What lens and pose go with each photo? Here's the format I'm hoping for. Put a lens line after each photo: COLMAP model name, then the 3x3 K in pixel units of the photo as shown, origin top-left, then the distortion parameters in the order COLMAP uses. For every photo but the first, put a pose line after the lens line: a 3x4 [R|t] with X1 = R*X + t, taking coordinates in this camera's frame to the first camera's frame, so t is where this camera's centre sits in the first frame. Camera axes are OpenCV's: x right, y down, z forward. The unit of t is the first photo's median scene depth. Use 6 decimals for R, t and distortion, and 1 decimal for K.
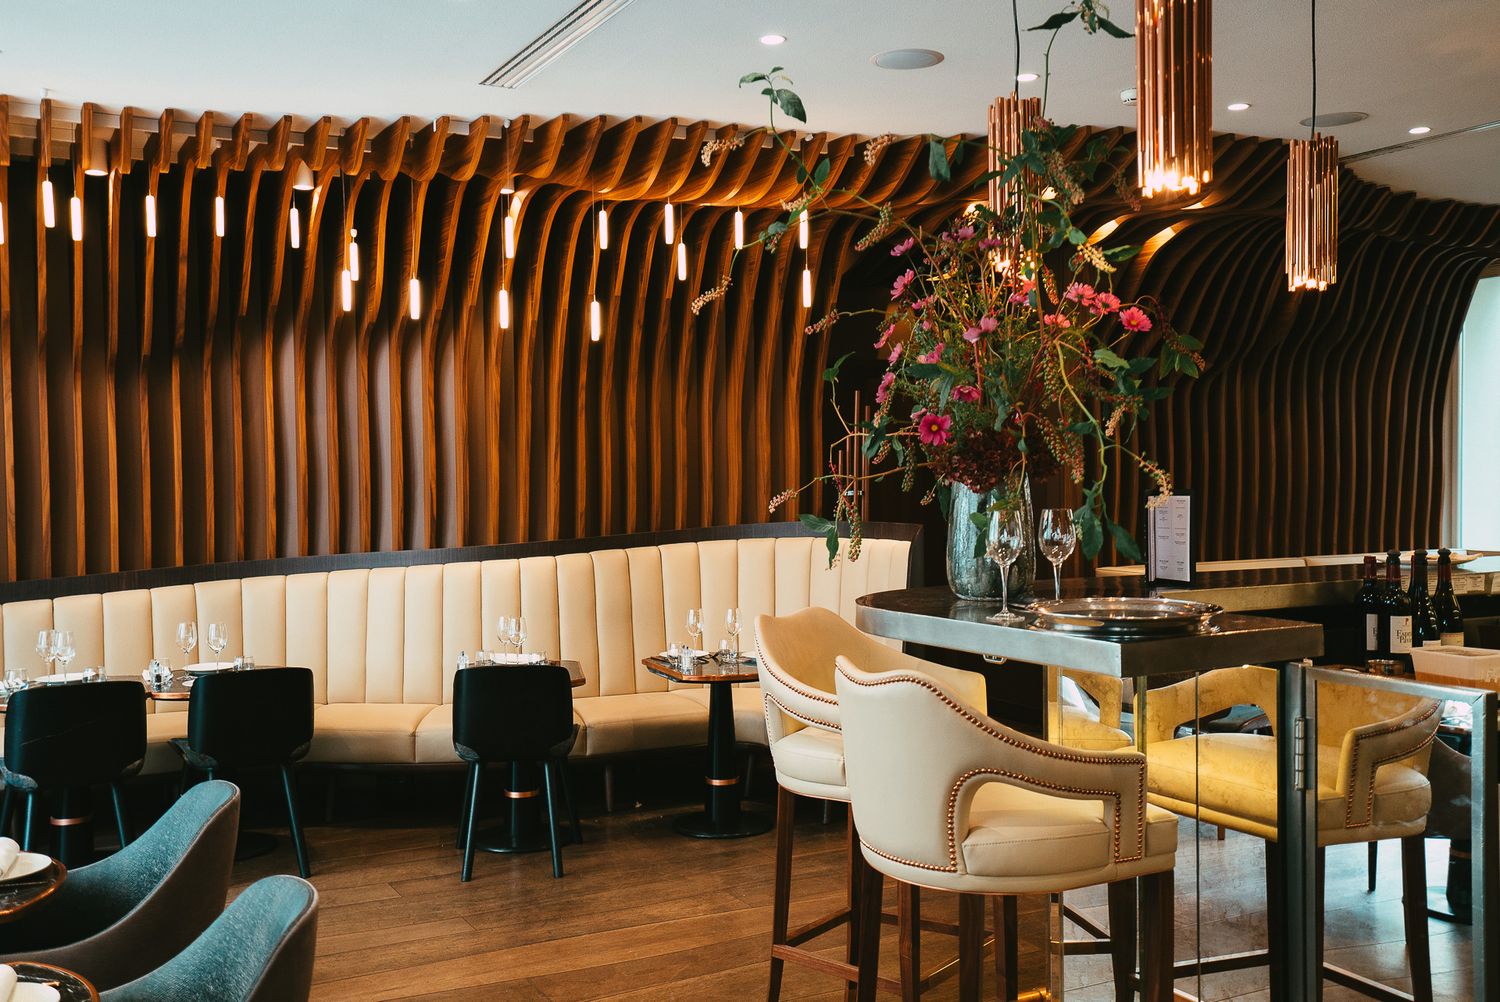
lens RADIAL K [[1443.0, 0, 750.0], [0, 1443.0, 501.0], [0, 0, 1]] dist [0.140741, 0.003467]
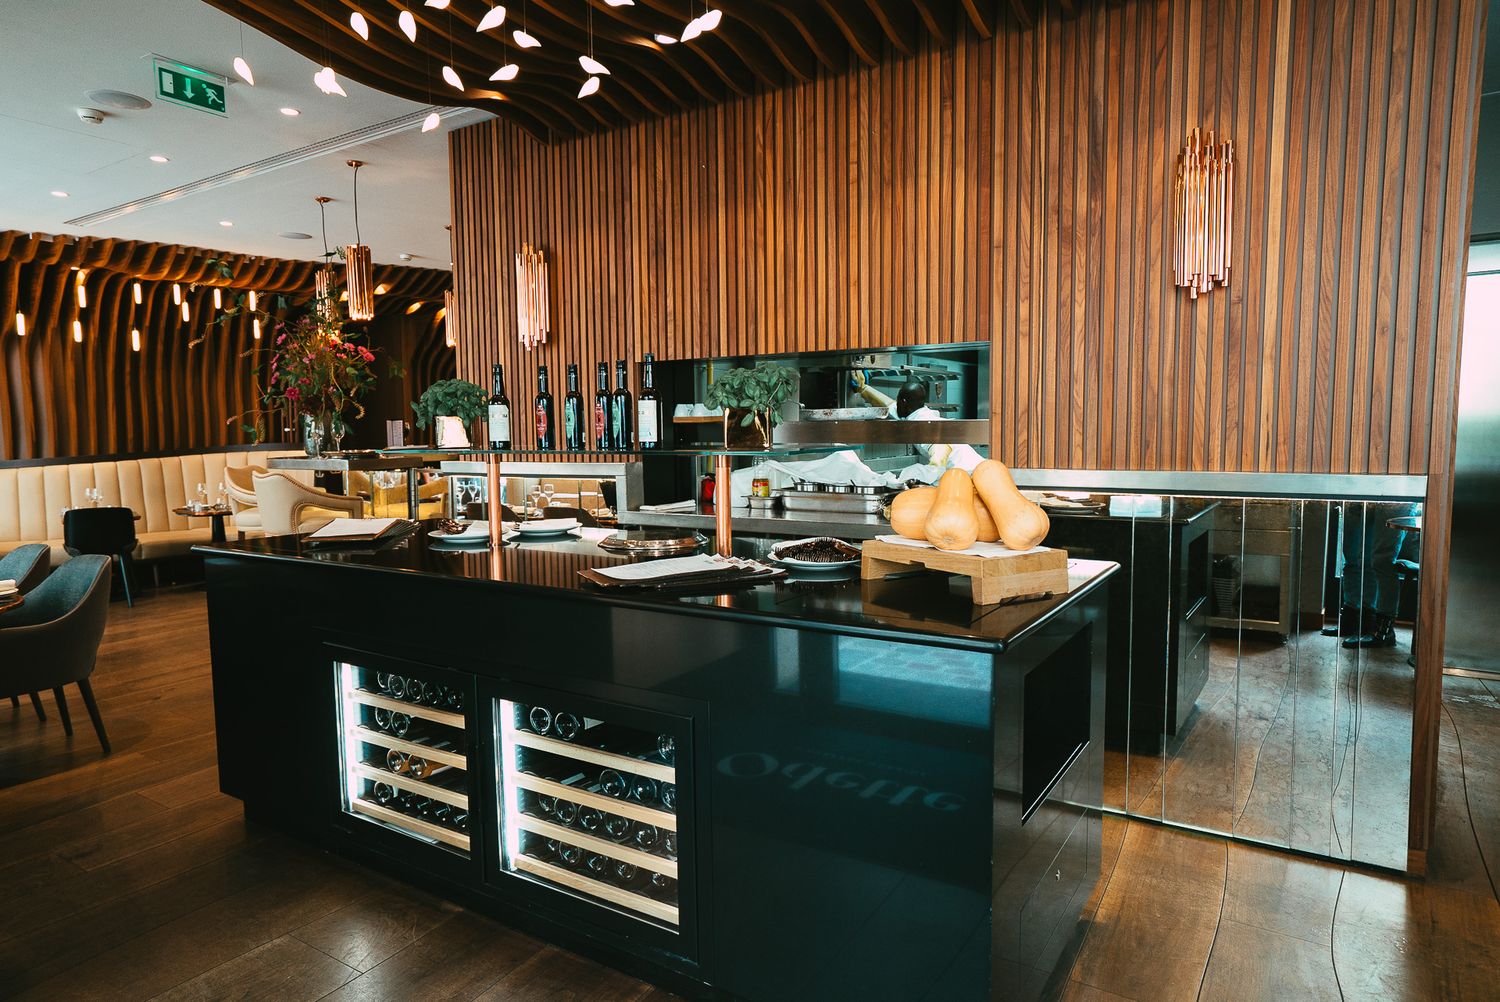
lens RADIAL K [[916.7, 0, 751.0], [0, 916.7, 507.9], [0, 0, 1]] dist [-0.032214, 0.040911]
pose [[0.878683, -0.040164, 0.475713, 0.030696], [0.011750, 0.997972, 0.062555, 0.036562], [-0.477261, -0.049377, 0.877373, -0.502917]]
